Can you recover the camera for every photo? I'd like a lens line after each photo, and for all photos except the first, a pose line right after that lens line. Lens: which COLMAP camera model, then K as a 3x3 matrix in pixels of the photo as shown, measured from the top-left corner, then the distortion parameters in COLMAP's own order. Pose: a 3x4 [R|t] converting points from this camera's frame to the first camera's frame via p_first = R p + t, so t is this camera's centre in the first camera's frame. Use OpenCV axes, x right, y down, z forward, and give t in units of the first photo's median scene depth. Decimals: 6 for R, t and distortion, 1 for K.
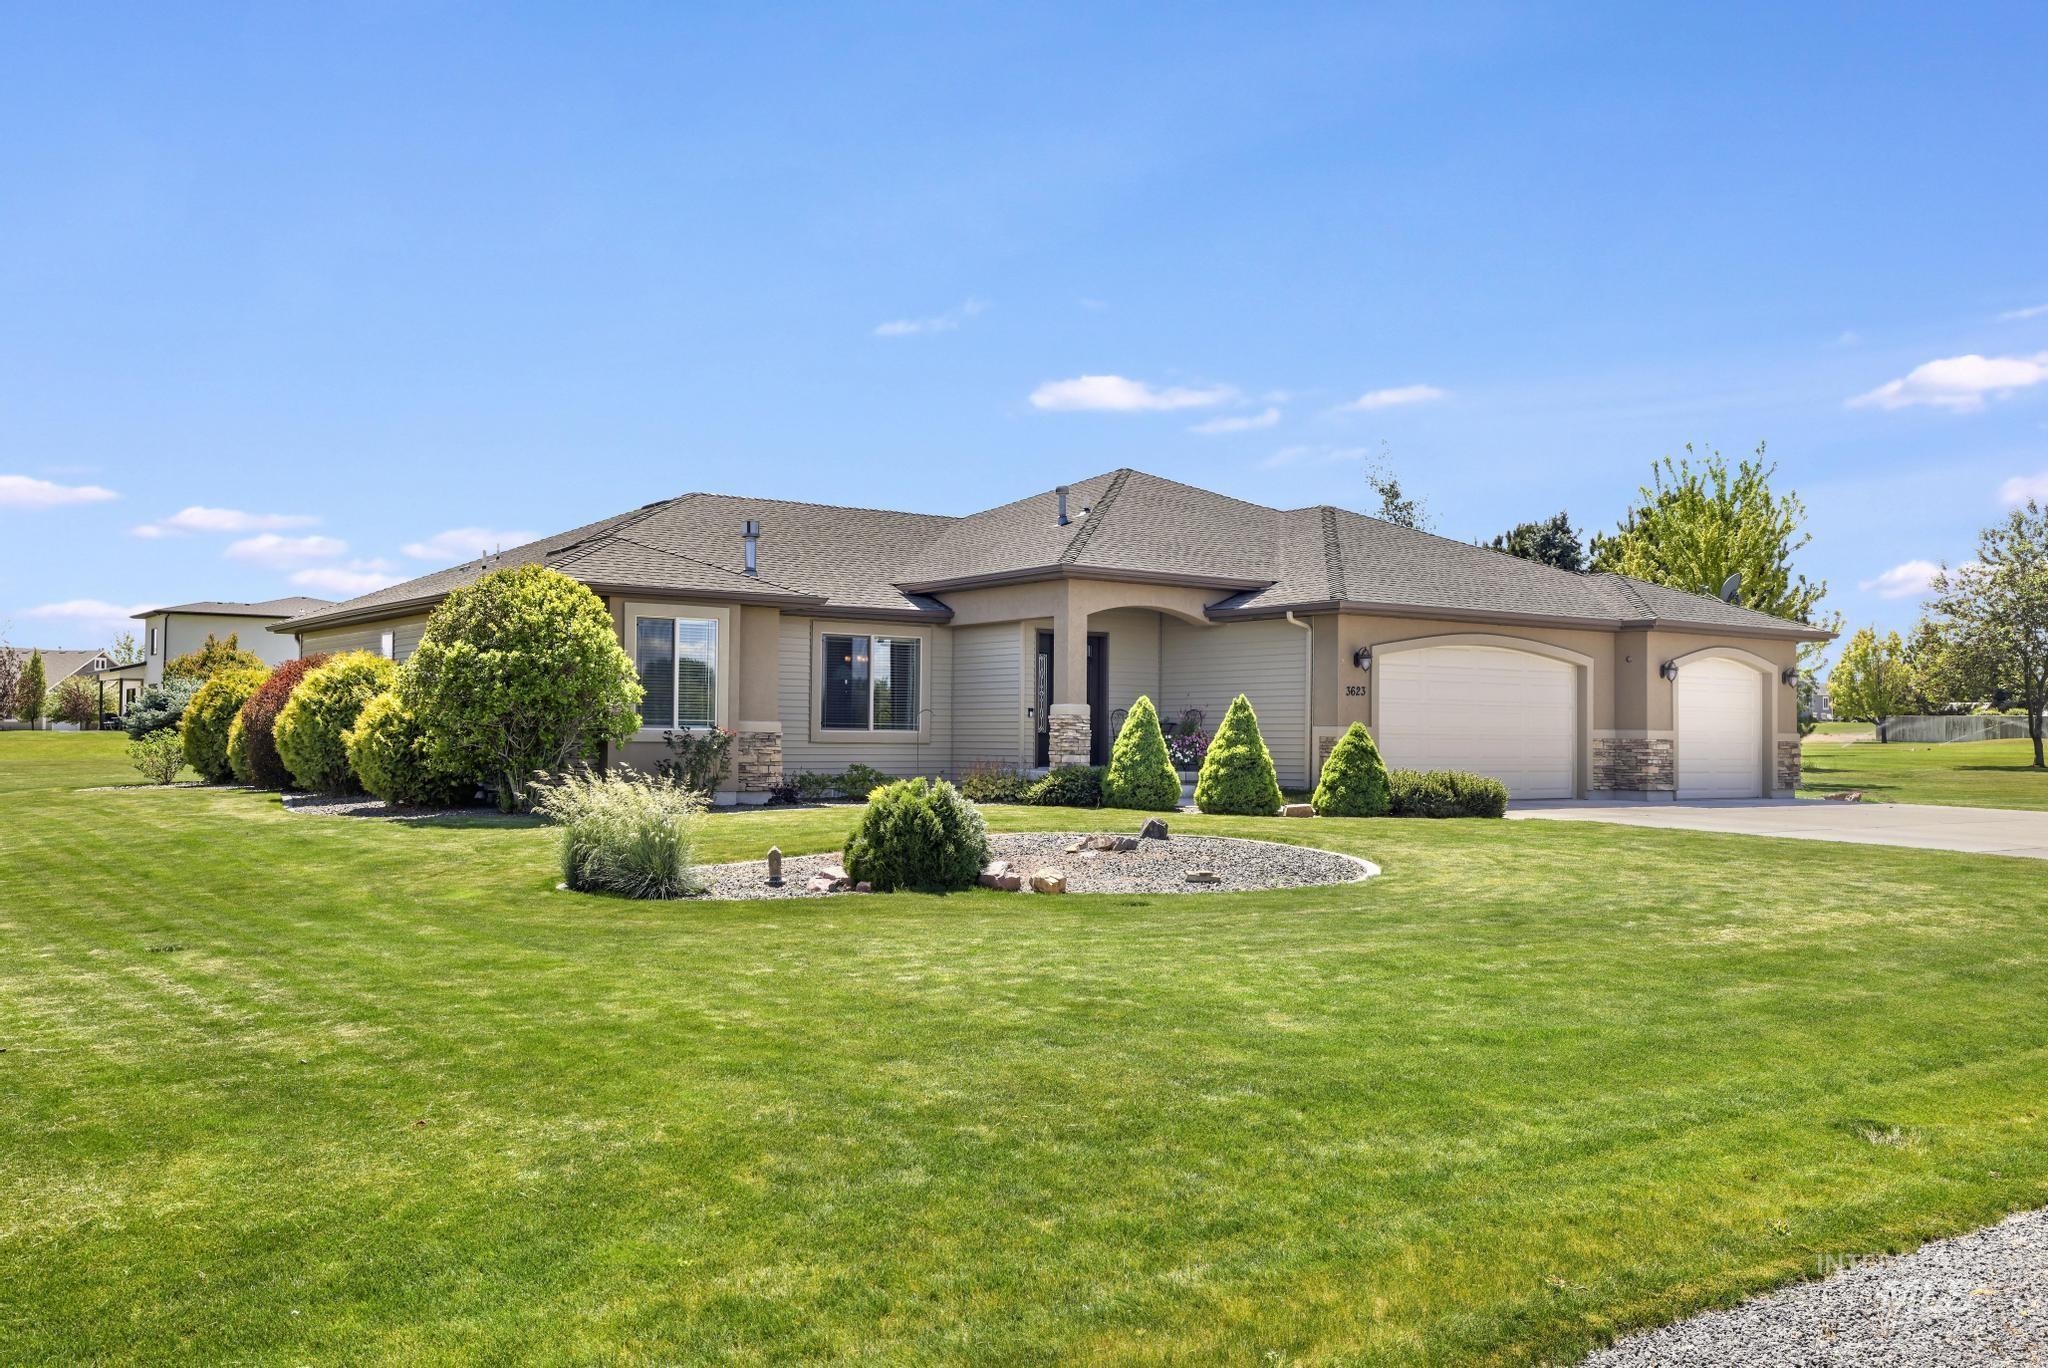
lens RADIAL K [[1821.3, 0, 1024.0], [0, 1821.3, 684.0], [0, 0, 1]] dist [0.004753, 0.001512]
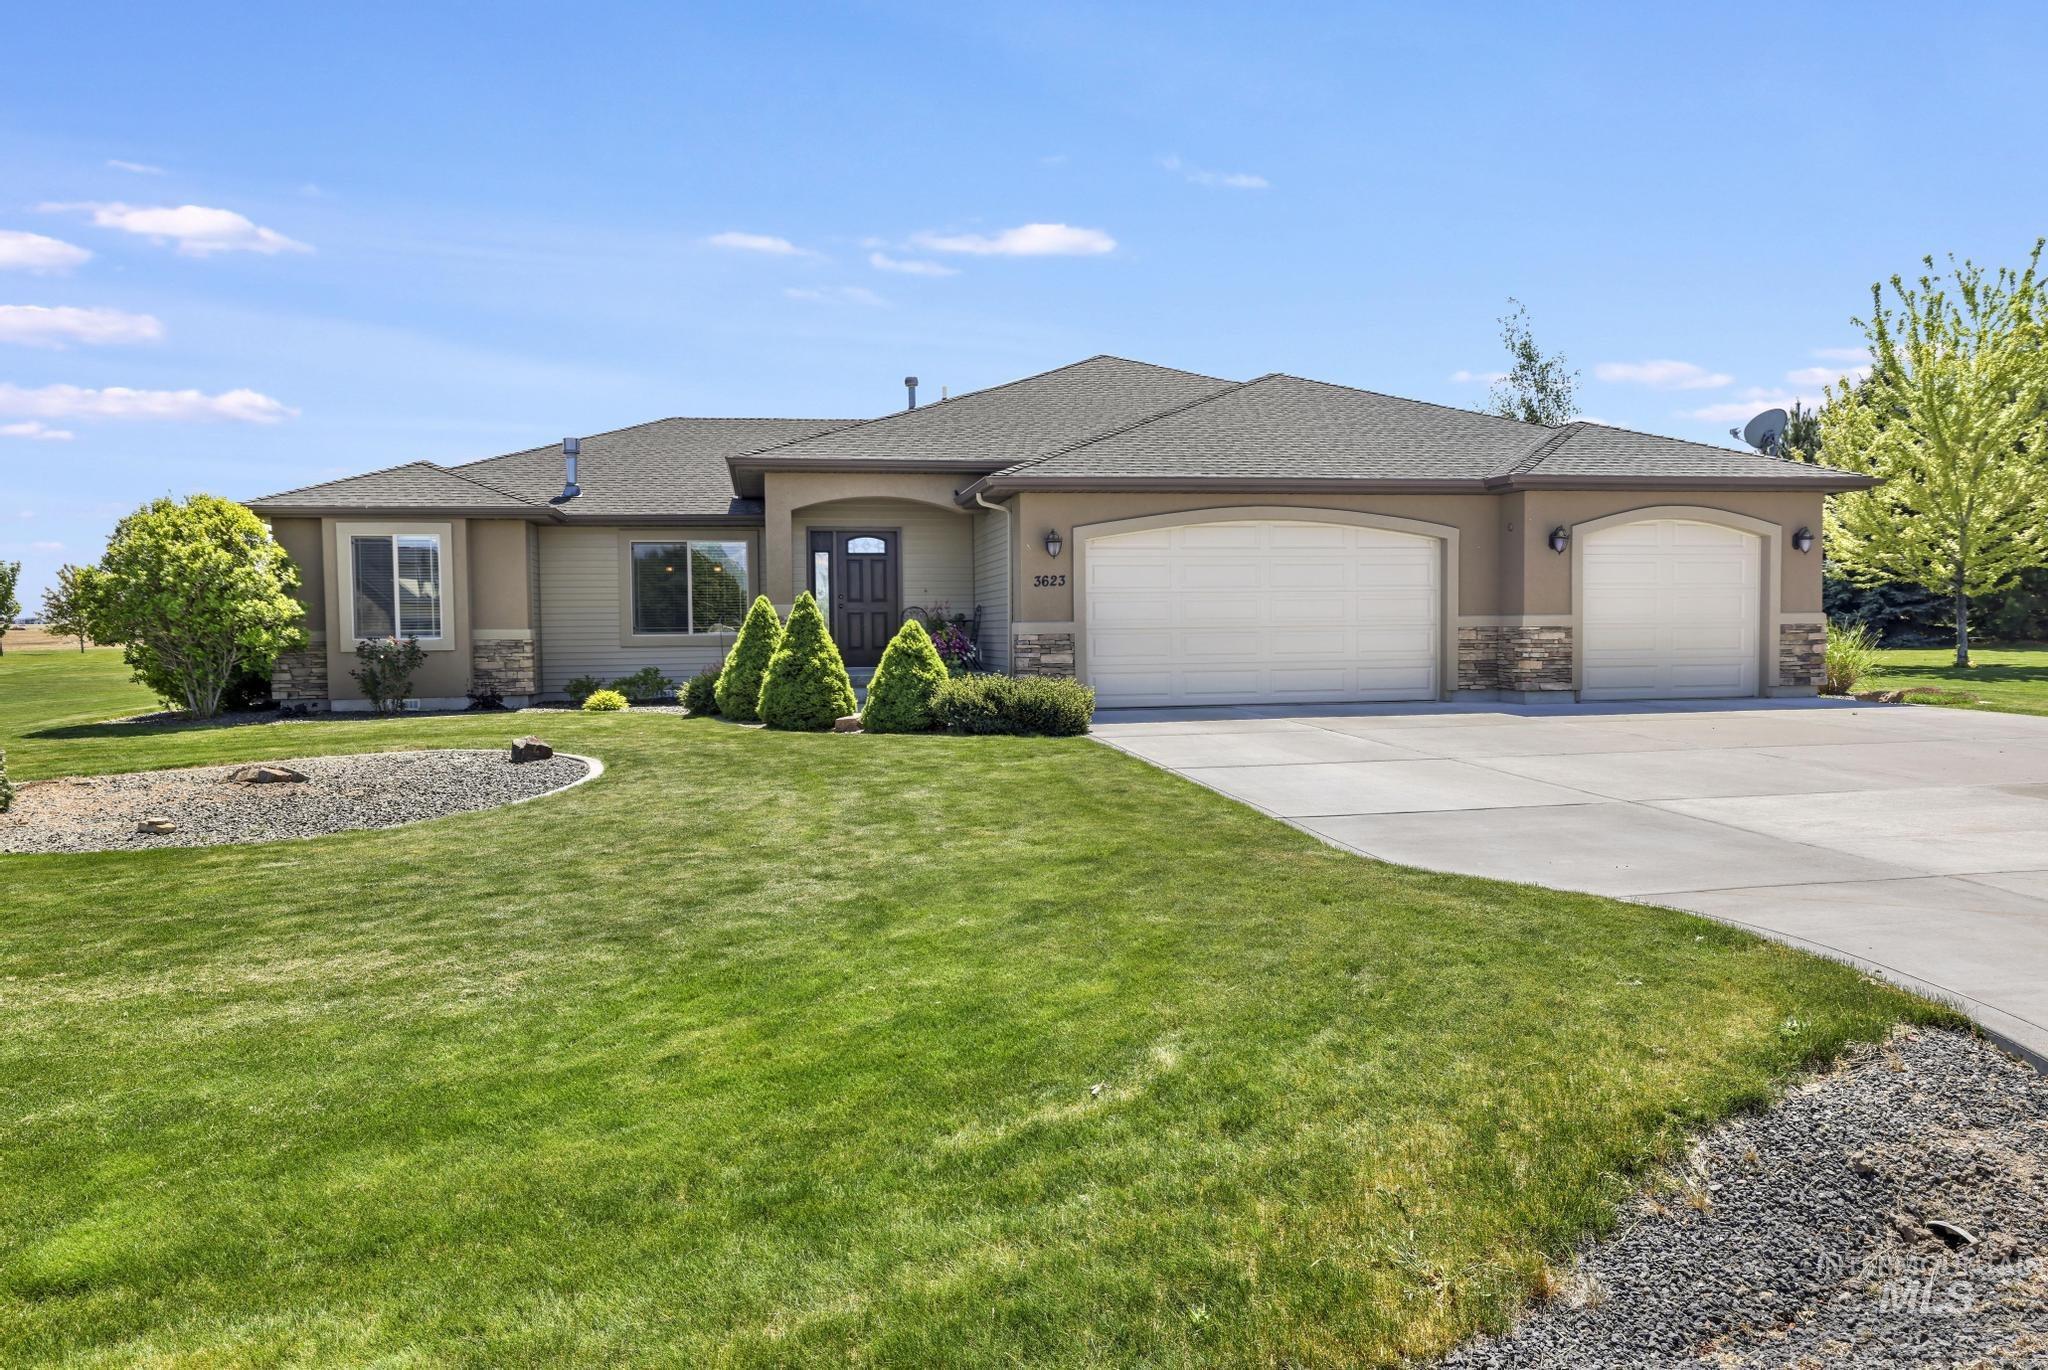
lens RADIAL K [[1417.7, 0, 1024.0], [0, 1417.7, 685.0], [0, 0, 1]] dist [0.002647, 0.000953]
pose [[0.896077, -0.000744, -0.443899, 0.419957], [0.033504, 0.997259, 0.065963, 0.007405], [0.442633, -0.073980, 0.893646, 0.345260]]
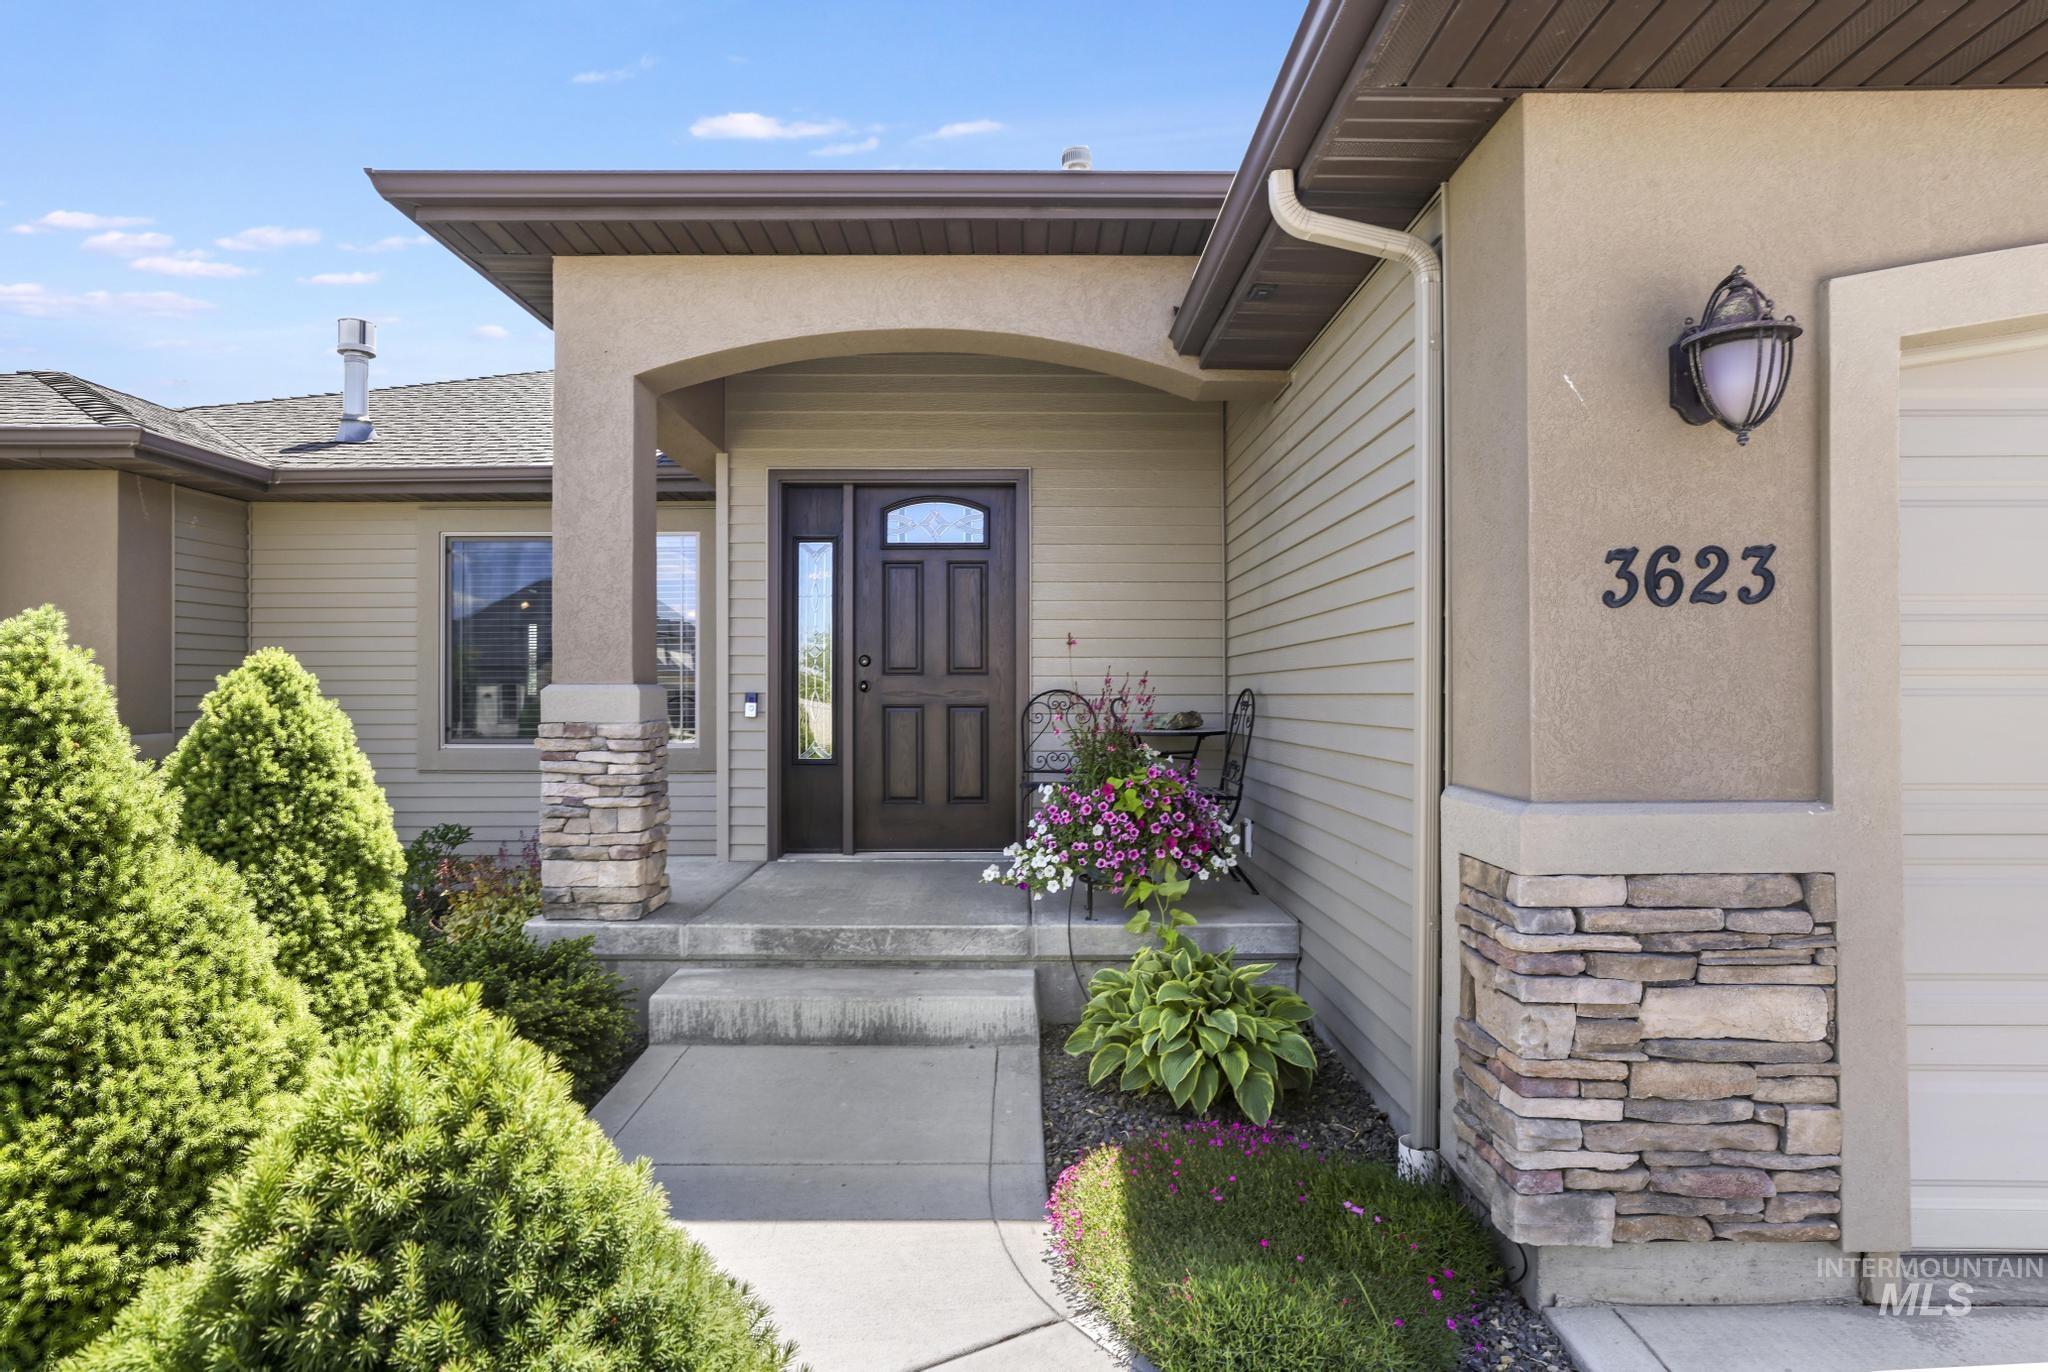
lens RADIAL K [[1183.9, 0, 1024.0], [0, 1183.9, 686.0], [0, 0, 1]] dist [-0.000839, -0.000127]
pose [[0.799540, -0.011925, -0.600495, 0.175931], [0.026546, 0.999527, 0.015497, 0.009104], [0.600026, -0.028331, 0.799479, 0.788466]]
